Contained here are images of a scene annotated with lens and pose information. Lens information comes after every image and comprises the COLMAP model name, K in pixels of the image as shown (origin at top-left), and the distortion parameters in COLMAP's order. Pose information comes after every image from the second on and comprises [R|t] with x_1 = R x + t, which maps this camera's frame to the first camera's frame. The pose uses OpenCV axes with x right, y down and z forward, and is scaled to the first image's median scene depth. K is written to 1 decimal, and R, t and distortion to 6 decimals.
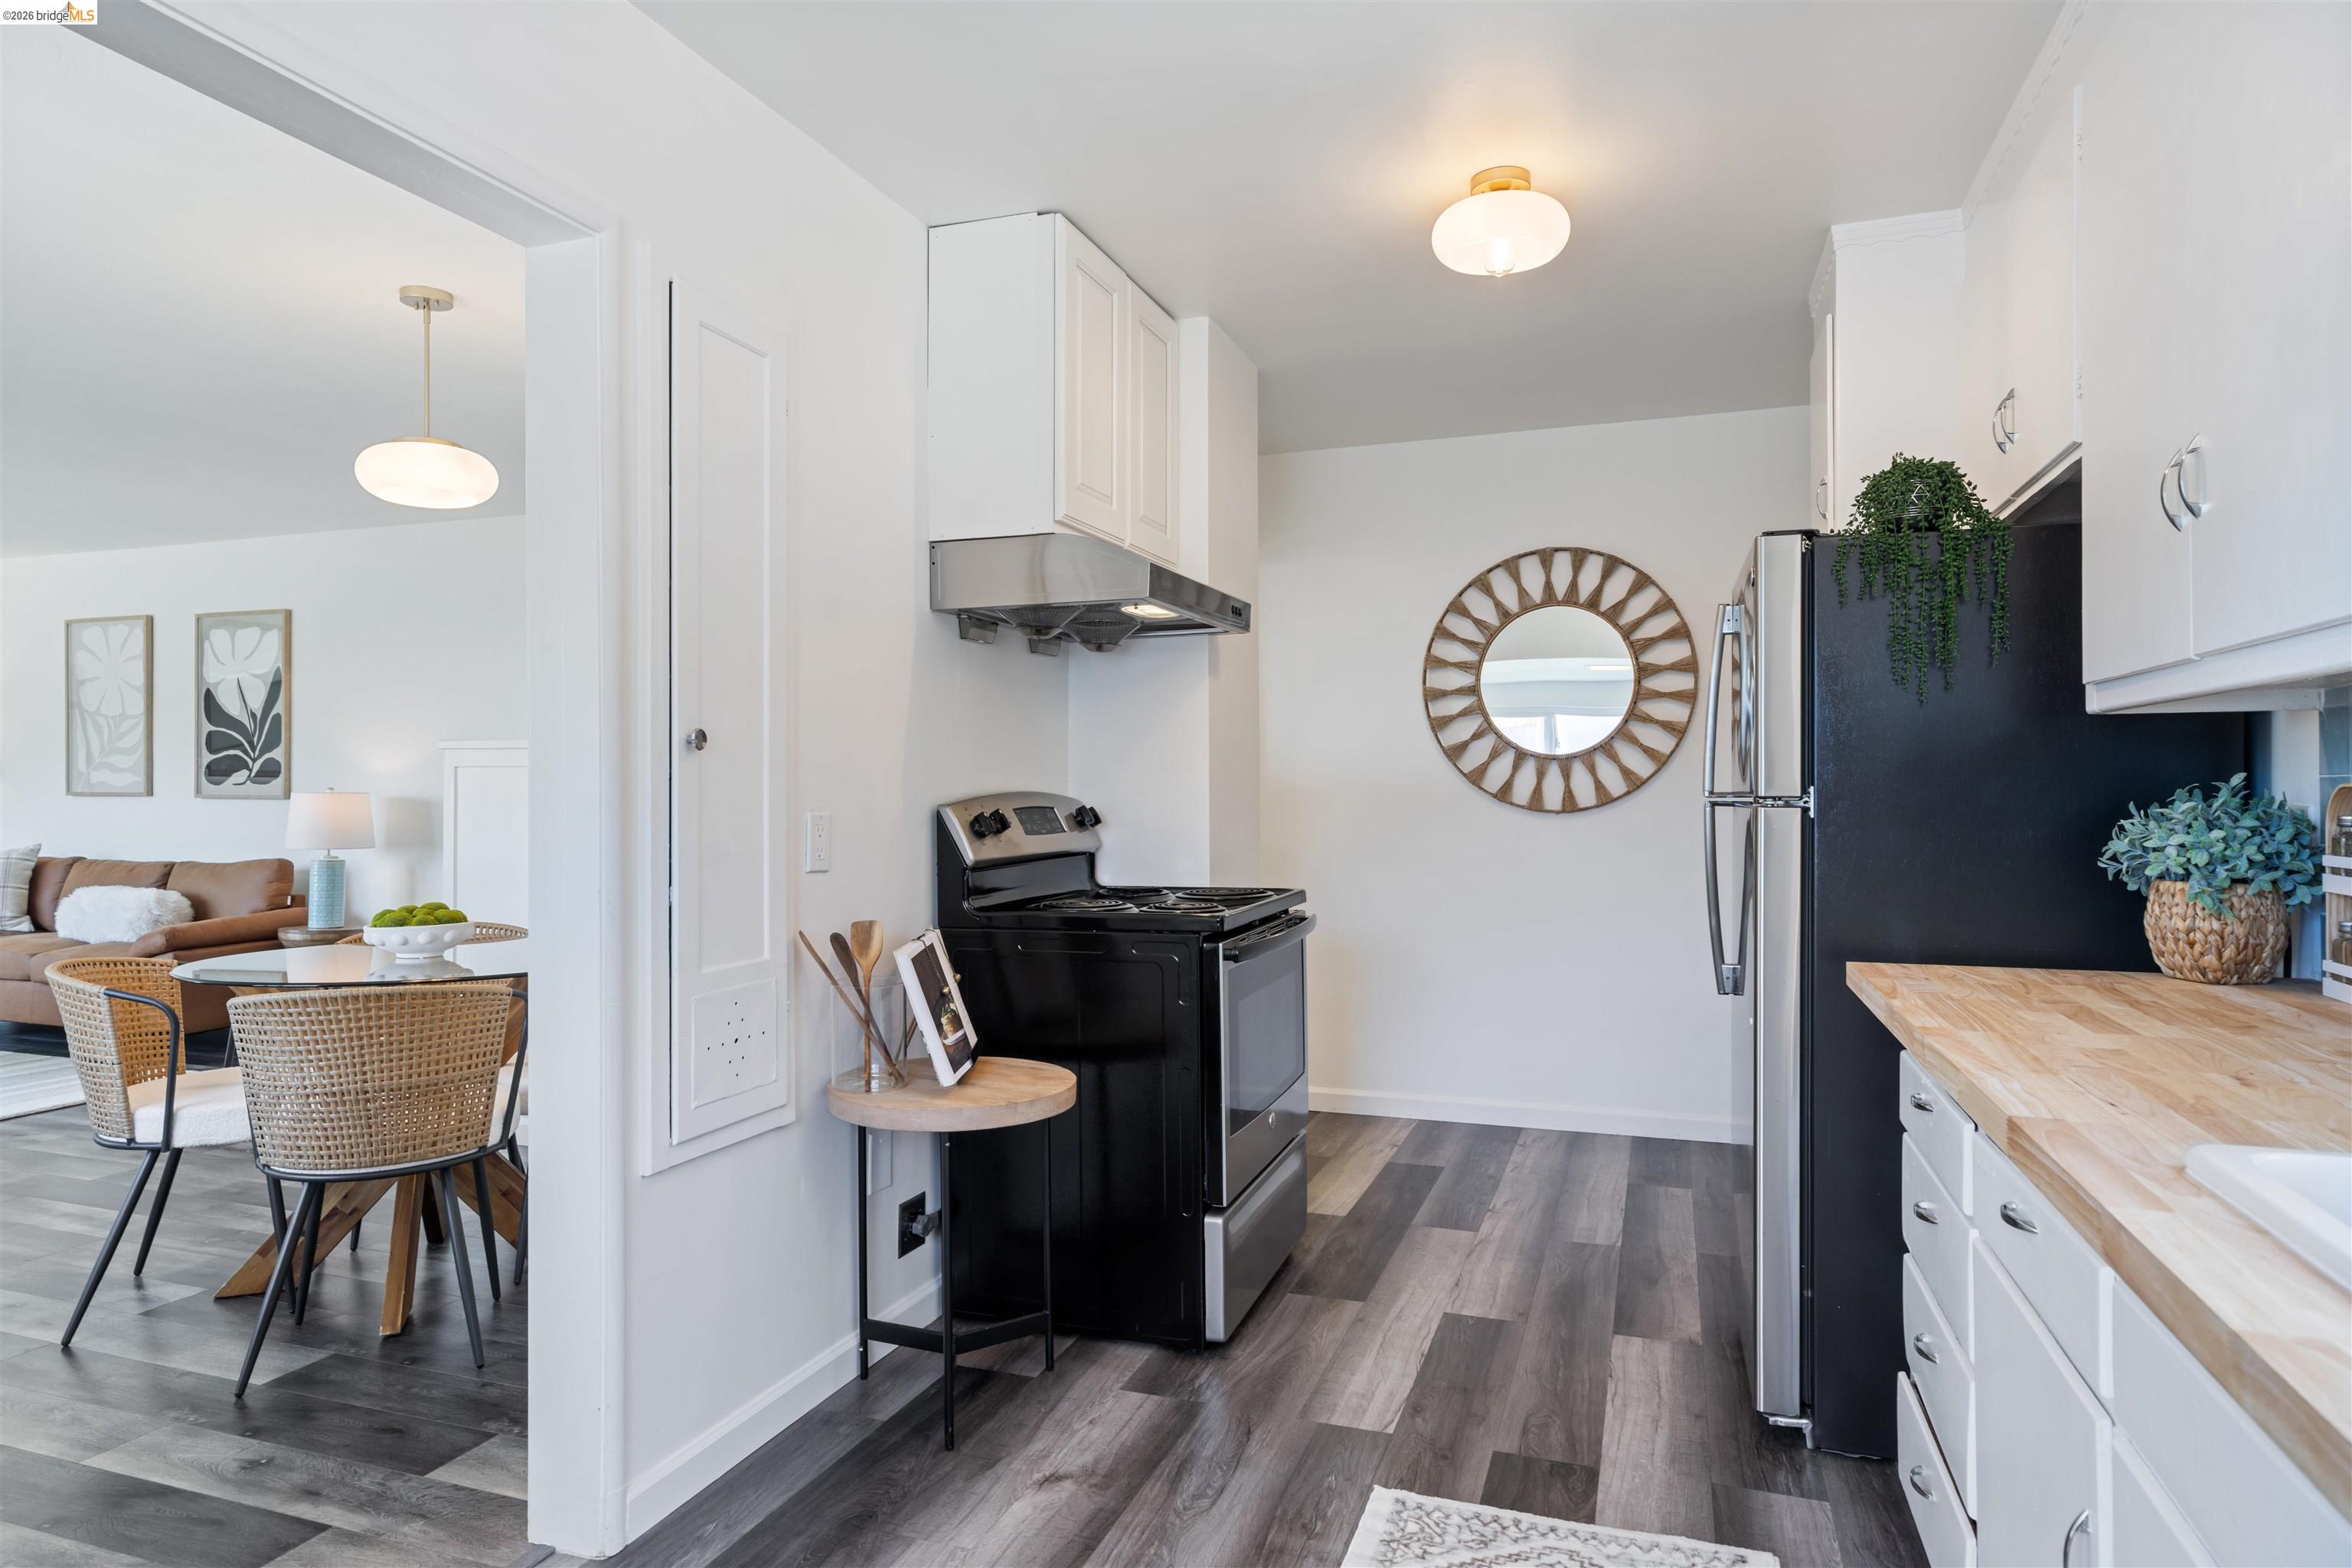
lens RADIAL K [[1339.3, 0, 1181.4], [0, 1339.3, 781.9], [0, 0, 1]] dist [0.004955, 0.001131]
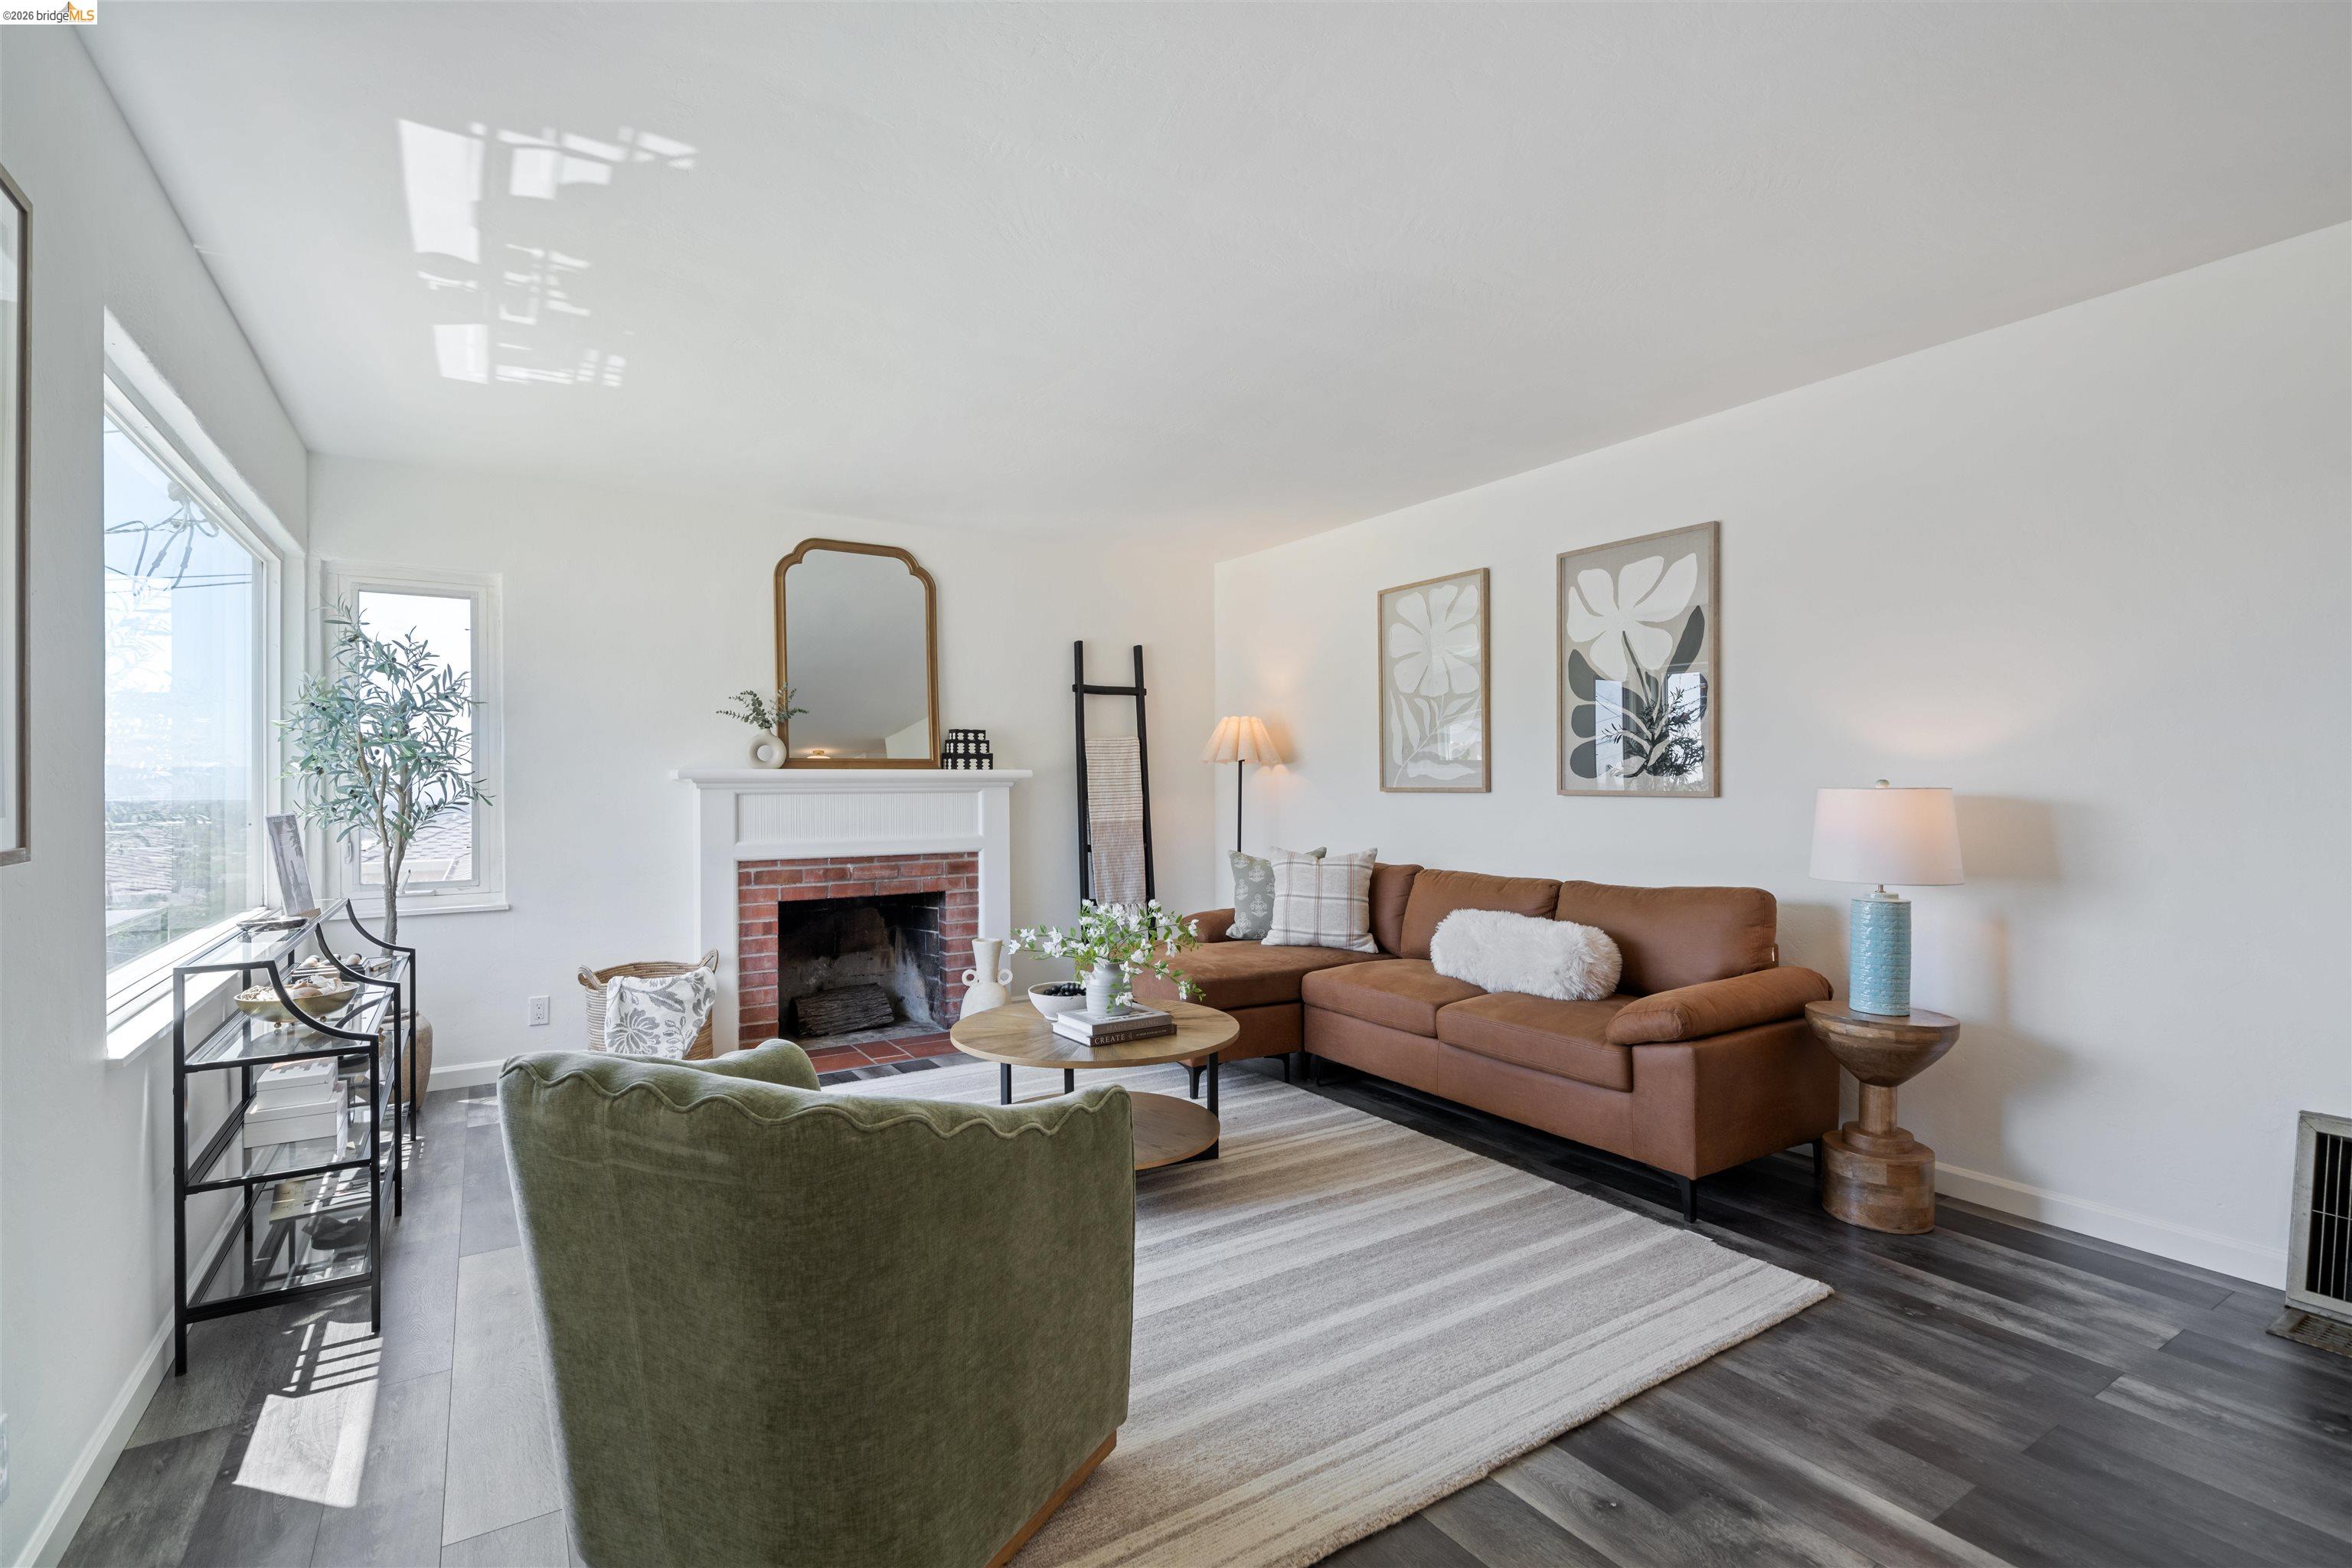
lens RADIAL K [[1076.5, 0, 1175.2], [0, 1076.5, 790.2], [0, 0, 1]] dist [0.000562, 0.000017]
pose [[0.791648, 0.004901, -0.610958, -0.534132], [-0.003289, 0.999988, 0.003760, 0.007328], [0.610969, -0.000967, 0.791654, 0.385991]]
